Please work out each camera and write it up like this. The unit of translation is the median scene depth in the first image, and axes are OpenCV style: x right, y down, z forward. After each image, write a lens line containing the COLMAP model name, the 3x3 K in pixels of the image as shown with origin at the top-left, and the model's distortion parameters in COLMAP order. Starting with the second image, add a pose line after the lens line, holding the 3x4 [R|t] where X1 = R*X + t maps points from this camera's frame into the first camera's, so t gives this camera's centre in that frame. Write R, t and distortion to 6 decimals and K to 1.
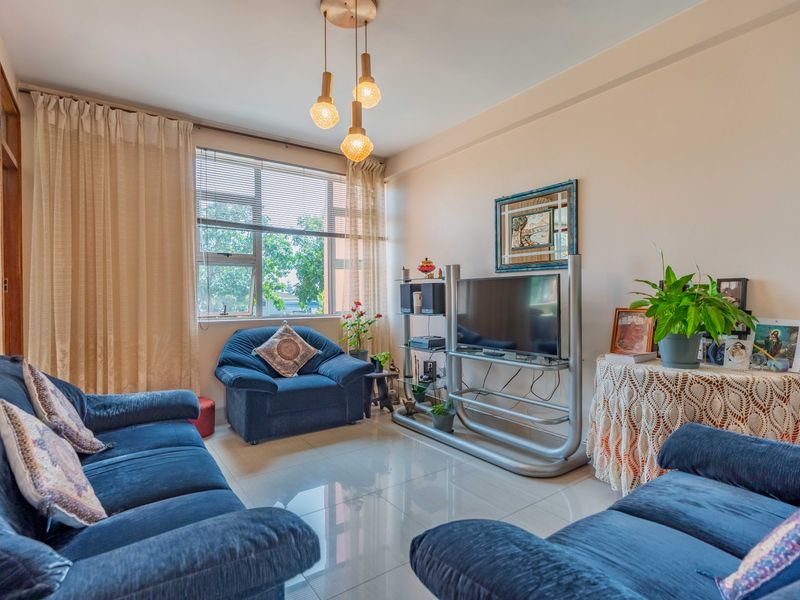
lens RADIAL K [[416.2, 0, 400.0], [0, 416.2, 300.0], [0, 0, 1]] dist [0.004127, 0.001715]
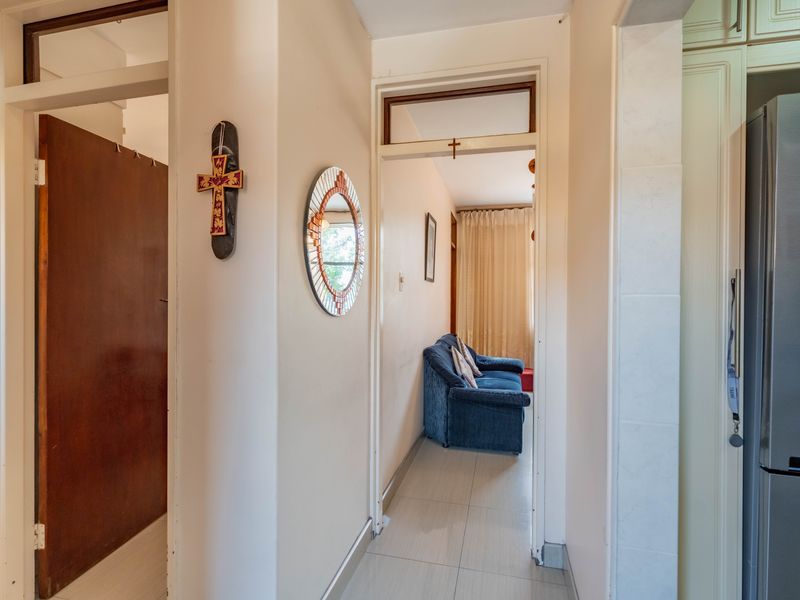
lens RADIAL K [[416.2, 0, 400.0], [0, 416.2, 300.0], [0, 0, 1]] dist [0.004127, 0.001715]
pose [[0.651683, 0.012405, -0.758390, 0.660046], [-0.010128, 0.999919, 0.007653, -0.079671], [0.758424, 0.002693, 0.651756, -0.765323]]
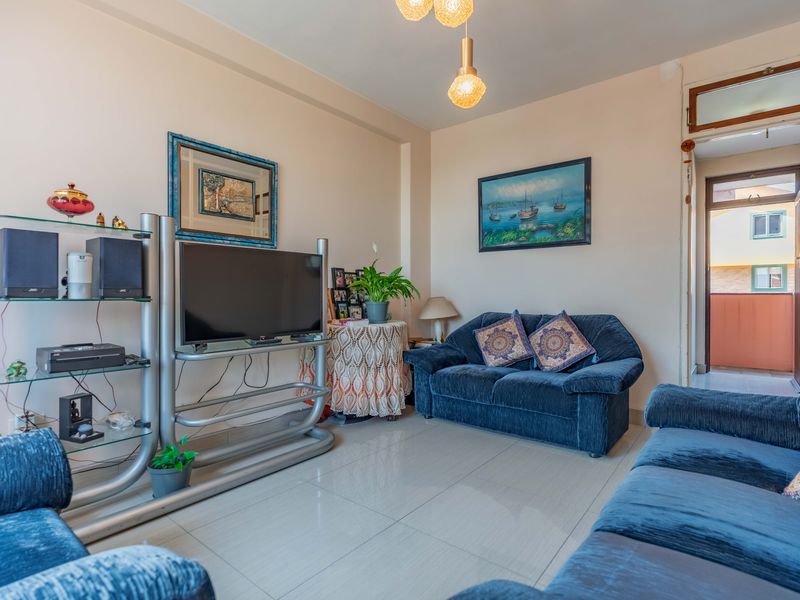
lens RADIAL K [[416.2, 0, 400.0], [0, 416.2, 300.0], [0, 0, 1]] dist [0.004127, 0.001715]
pose [[-0.263929, -0.010538, 0.964484, -0.400651], [0.004440, 0.999916, 0.012140, 0.024299], [-0.964532, 0.007487, -0.263861, 0.591787]]
